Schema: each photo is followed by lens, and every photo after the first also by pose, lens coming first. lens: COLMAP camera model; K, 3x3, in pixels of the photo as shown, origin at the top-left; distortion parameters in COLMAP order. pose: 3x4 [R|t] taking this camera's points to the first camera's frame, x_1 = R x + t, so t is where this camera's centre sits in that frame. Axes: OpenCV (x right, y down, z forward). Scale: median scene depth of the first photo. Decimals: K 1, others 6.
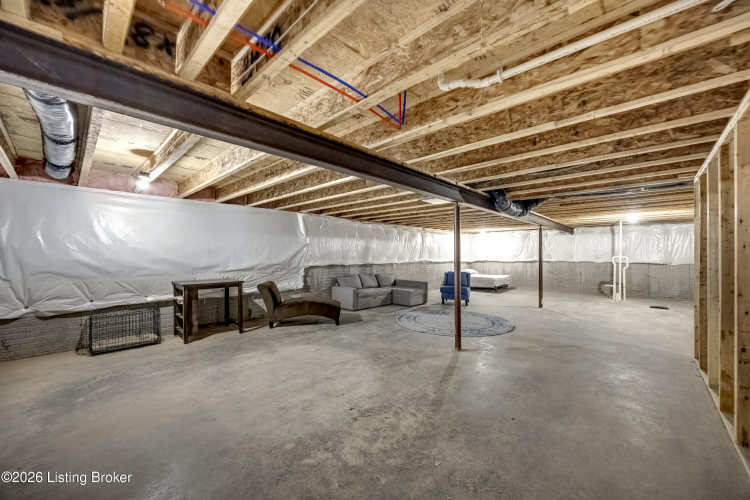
lens RADIAL K [[295.9, 0, 377.3], [0, 295.9, 250.5], [0, 0, 1]] dist [-0.003340, -0.000336]
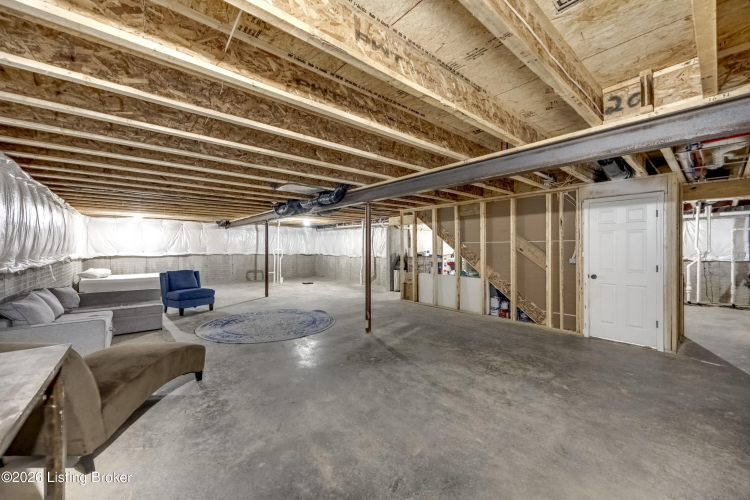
lens RADIAL K [[295.9, 0, 377.3], [0, 295.9, 250.5], [0, 0, 1]] dist [-0.003340, -0.000336]
pose [[0.100480, -0.009751, 0.994891, -1.070086], [-0.015061, 0.999822, 0.011320, 0.010228], [-0.994825, -0.016121, 0.100315, 1.070258]]
